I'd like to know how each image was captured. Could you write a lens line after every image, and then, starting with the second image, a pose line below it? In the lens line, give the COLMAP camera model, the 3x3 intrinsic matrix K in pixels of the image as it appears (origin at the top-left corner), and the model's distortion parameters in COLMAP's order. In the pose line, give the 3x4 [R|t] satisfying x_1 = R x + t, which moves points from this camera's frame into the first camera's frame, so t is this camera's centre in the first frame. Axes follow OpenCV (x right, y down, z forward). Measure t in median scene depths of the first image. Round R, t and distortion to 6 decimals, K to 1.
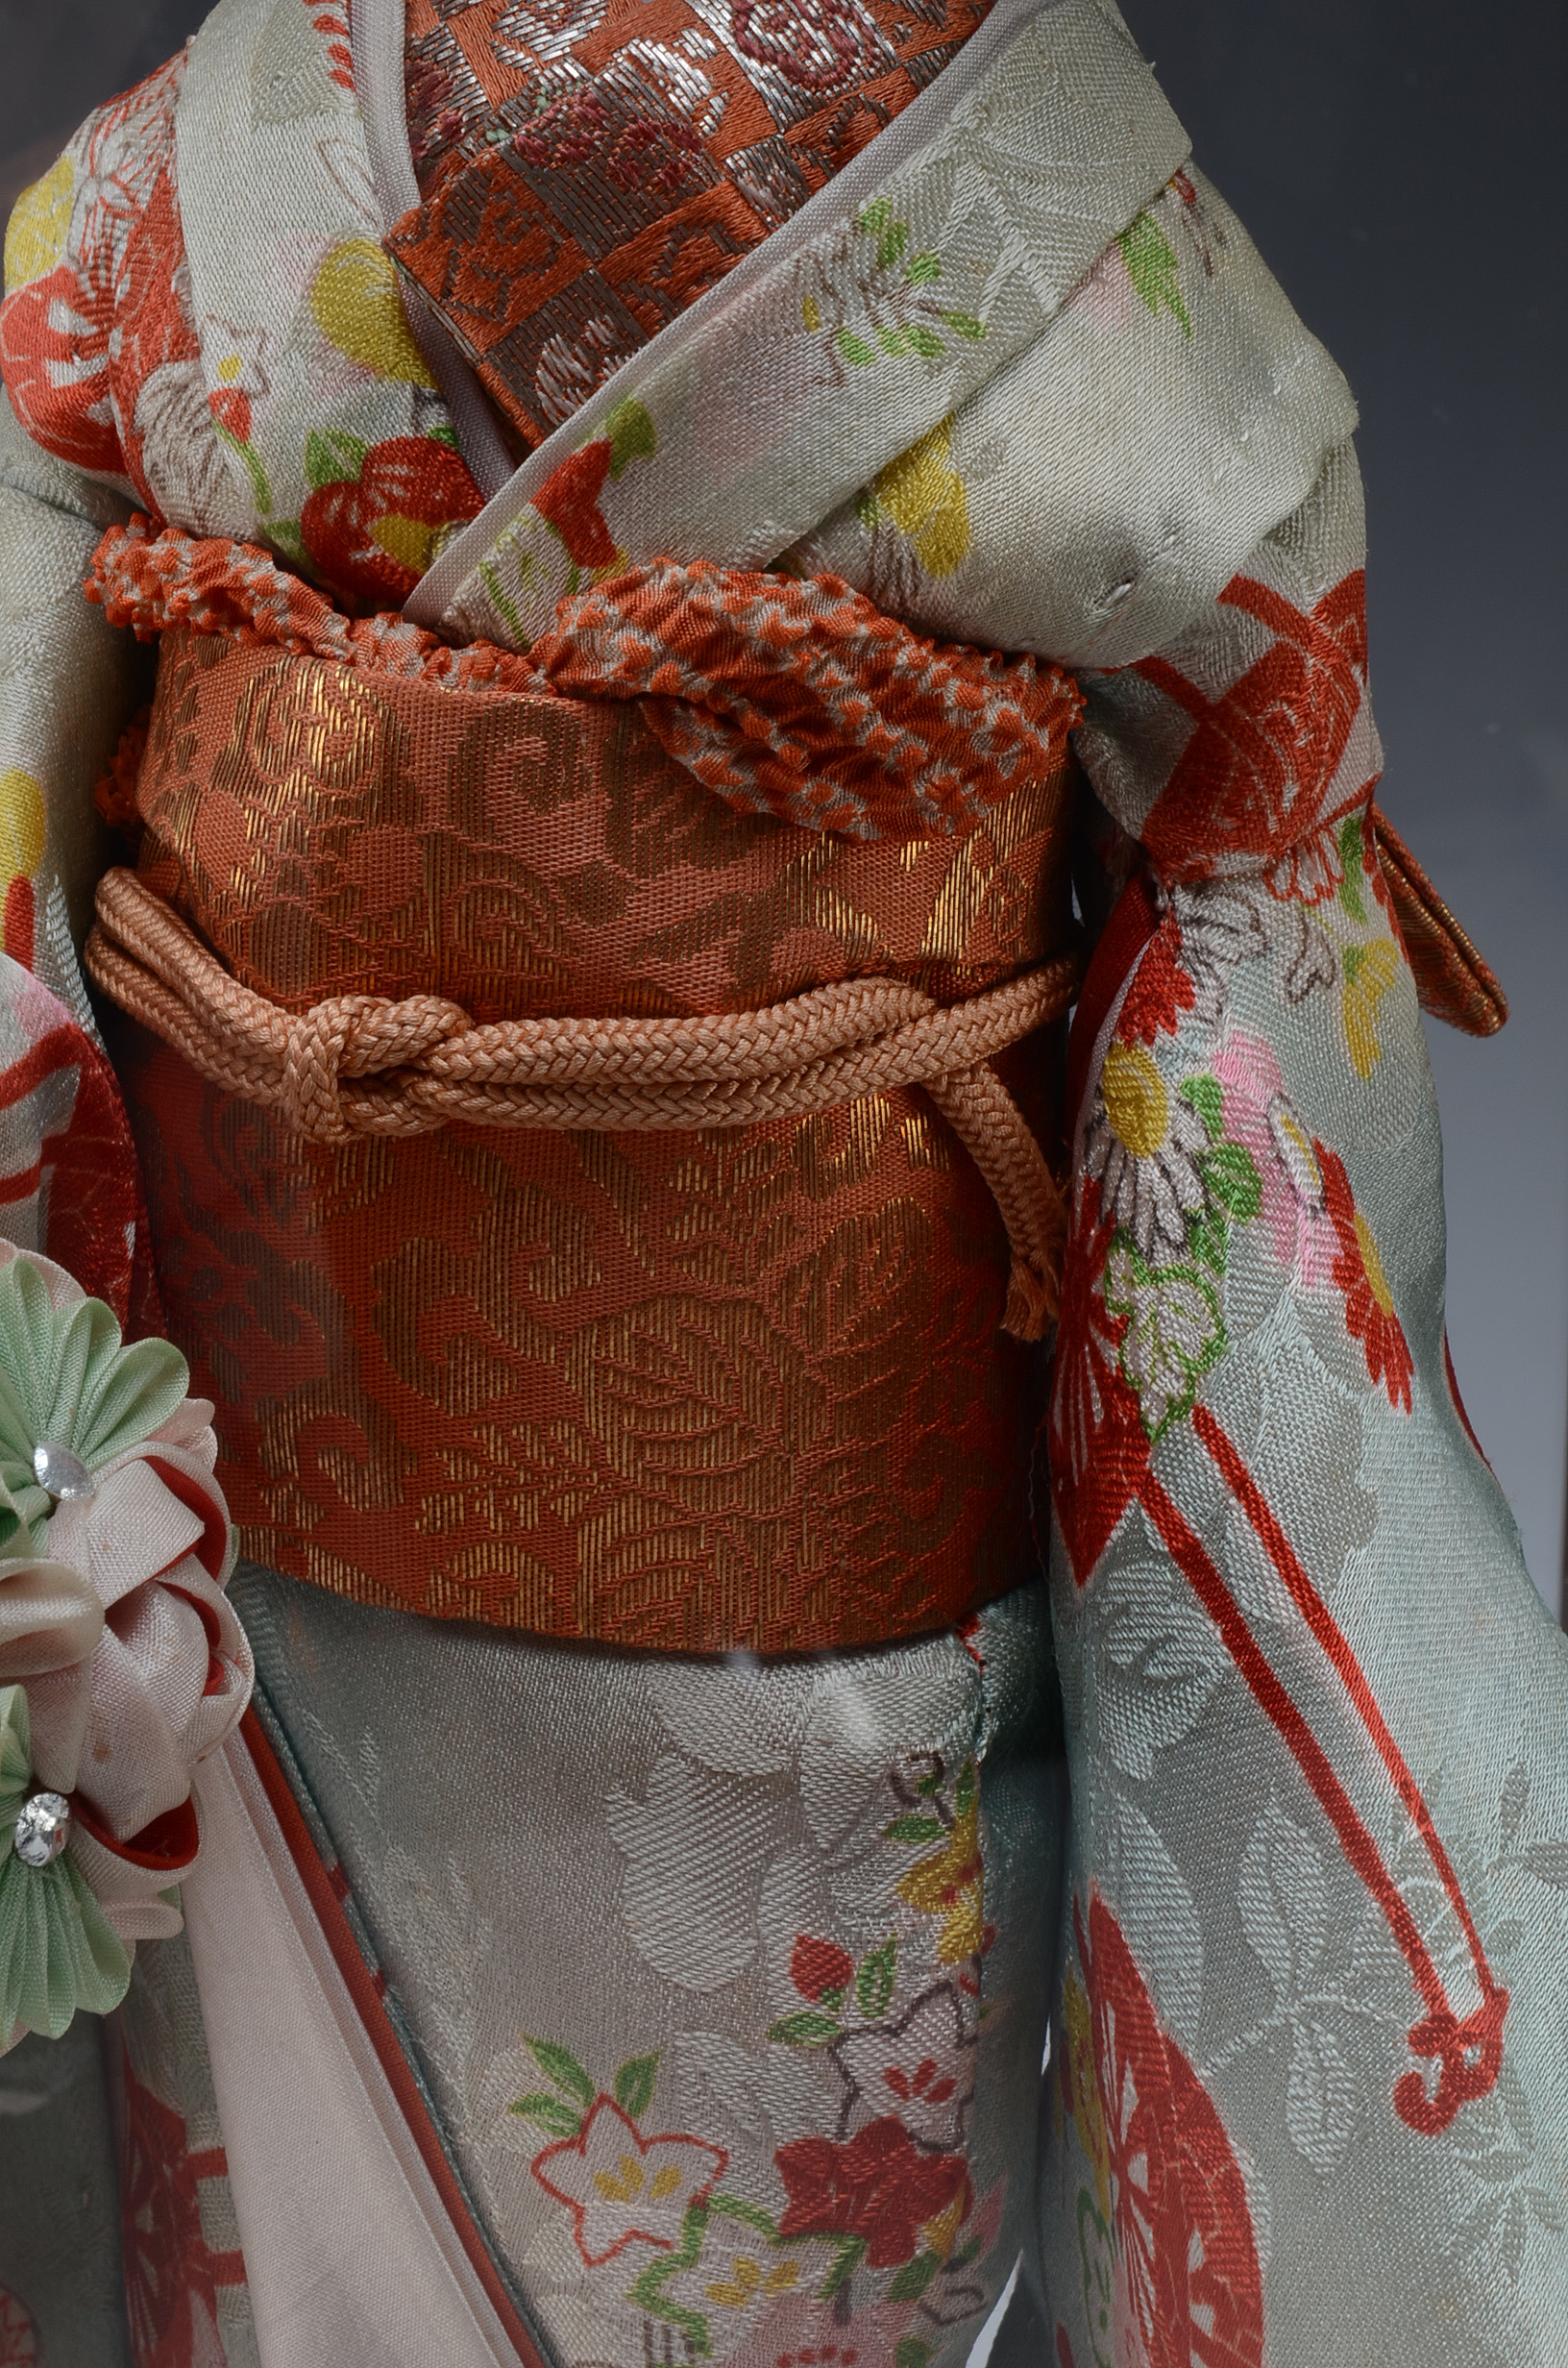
lens RADIAL K [[4737.7, 0, 784.0], [0, 4737.7, 1184.0], [0, 0, 1]] dist [0.101452, -0.109146]
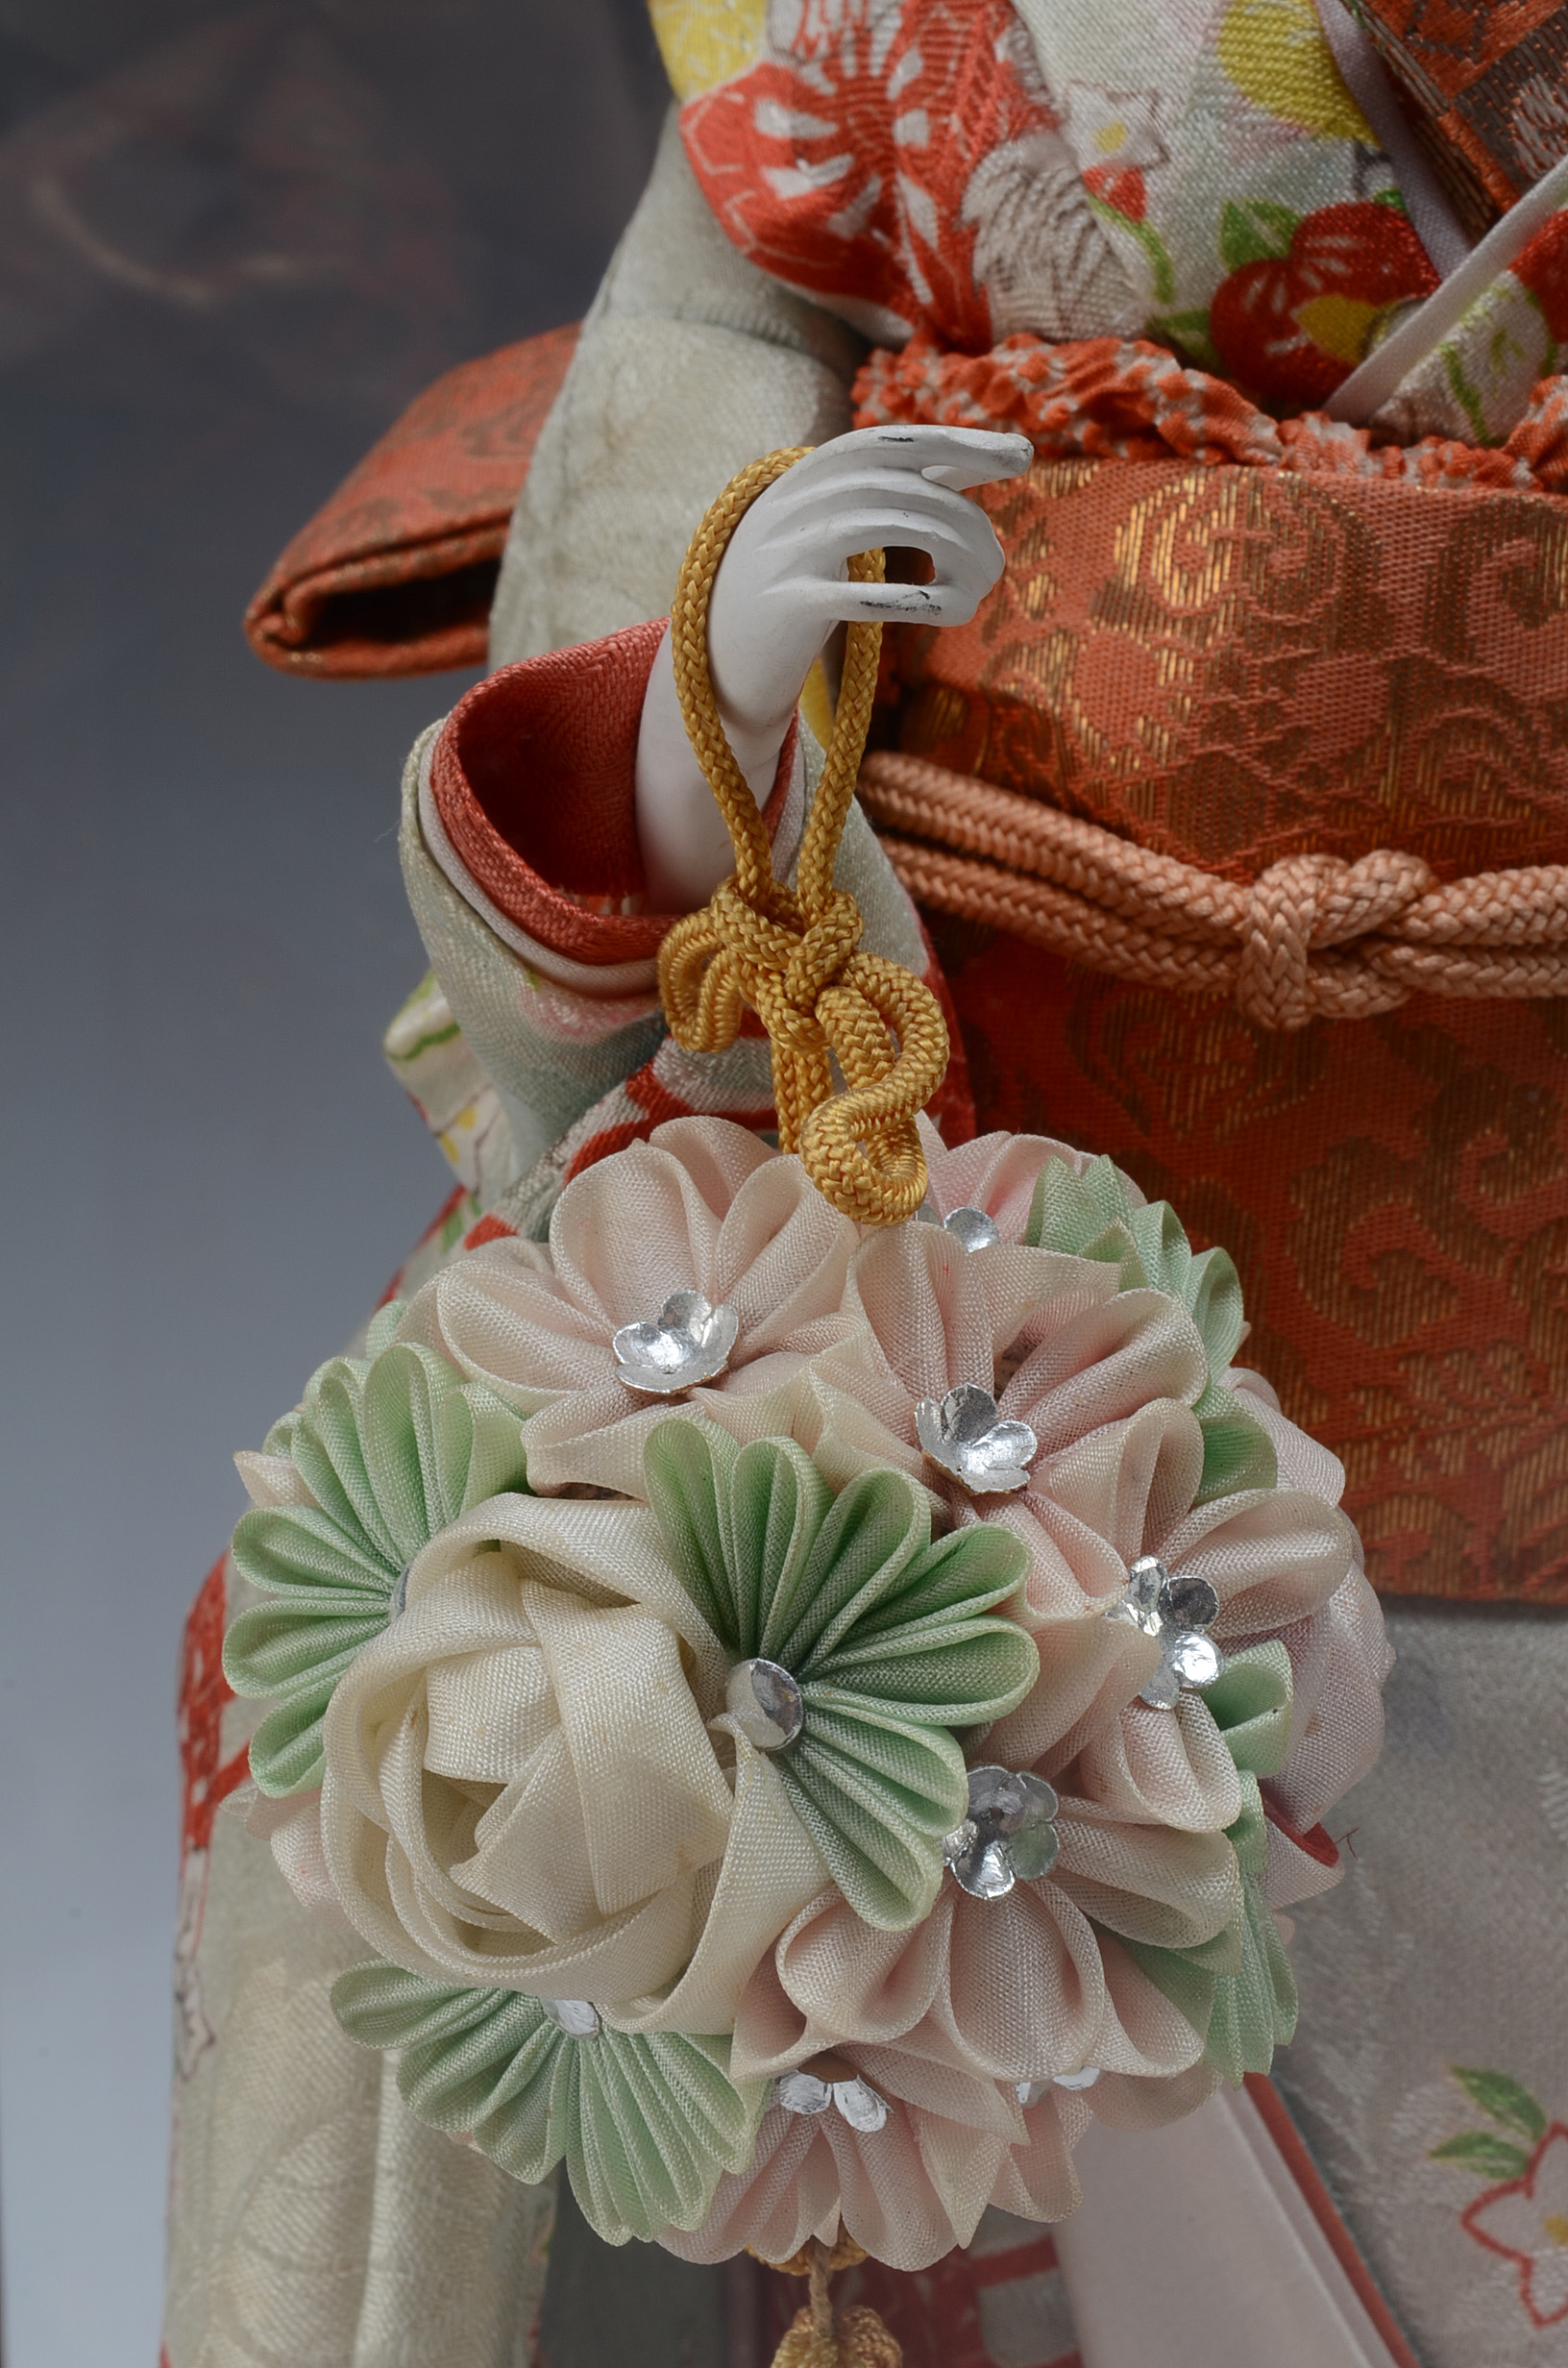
lens RADIAL K [[4737.7, 0, 784.0], [0, 4737.7, 1184.0], [0, 0, 1]] dist [0.101452, -0.109146]
pose [[0.977054, -0.062300, 0.203676, -0.362727], [0.070915, 0.996859, -0.035269, 0.043571], [-0.200839, 0.048903, 0.978403, 0.178615]]
